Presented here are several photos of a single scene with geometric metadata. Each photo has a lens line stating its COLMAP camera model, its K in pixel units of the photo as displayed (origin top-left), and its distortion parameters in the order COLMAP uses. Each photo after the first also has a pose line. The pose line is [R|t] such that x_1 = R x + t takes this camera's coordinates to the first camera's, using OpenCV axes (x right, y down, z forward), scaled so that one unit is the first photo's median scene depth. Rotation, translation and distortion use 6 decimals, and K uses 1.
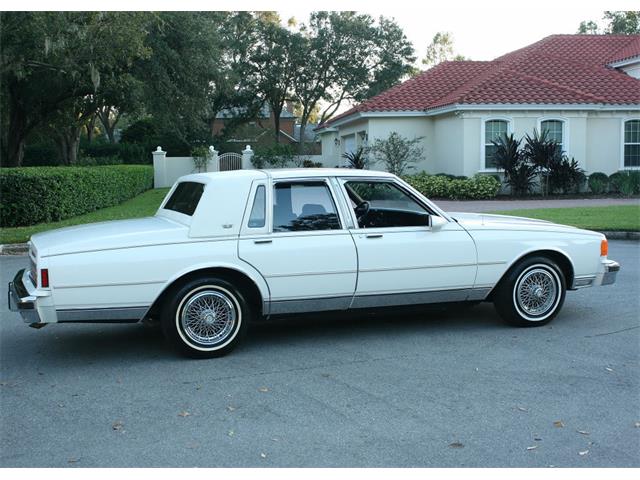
lens RADIAL K [[834.1, 0, 304.1], [0, 834.1, 238.4], [0, 0, 1]] dist [-0.092971, 0.076796]
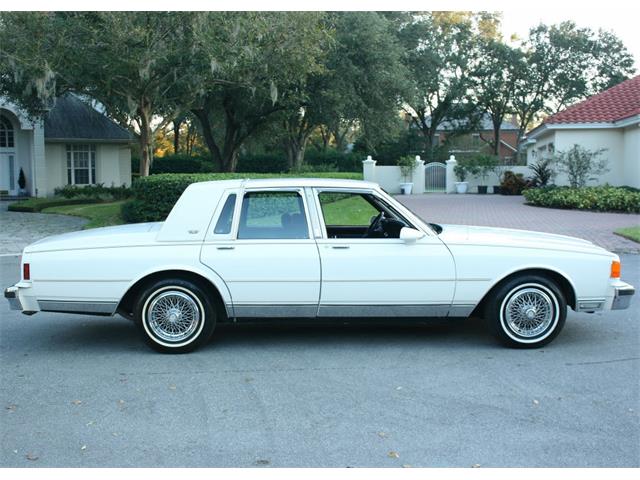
lens RADIAL K [[777.2, 0, 302.0], [0, 777.2, 228.1], [0, 0, 1]] dist [-0.104108, 0.105893]
pose [[0.952704, 0.033154, -0.302086, 0.079977], [-0.038391, 0.999198, -0.011413, -0.003175], [0.301466, 0.022470, 0.953212, 0.021644]]
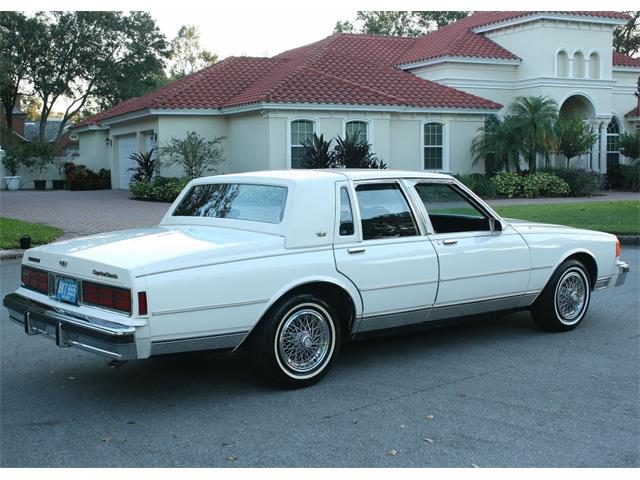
lens RADIAL K [[893.9, 0, 319.1], [0, 893.9, 240.4], [0, 0, 1]] dist [-0.082907, 0.038813]
pose [[0.943085, -0.022073, 0.331820, -0.094792], [0.024429, 0.999697, -0.002929, -0.001353], [-0.331655, 0.010868, 0.943338, 0.027570]]
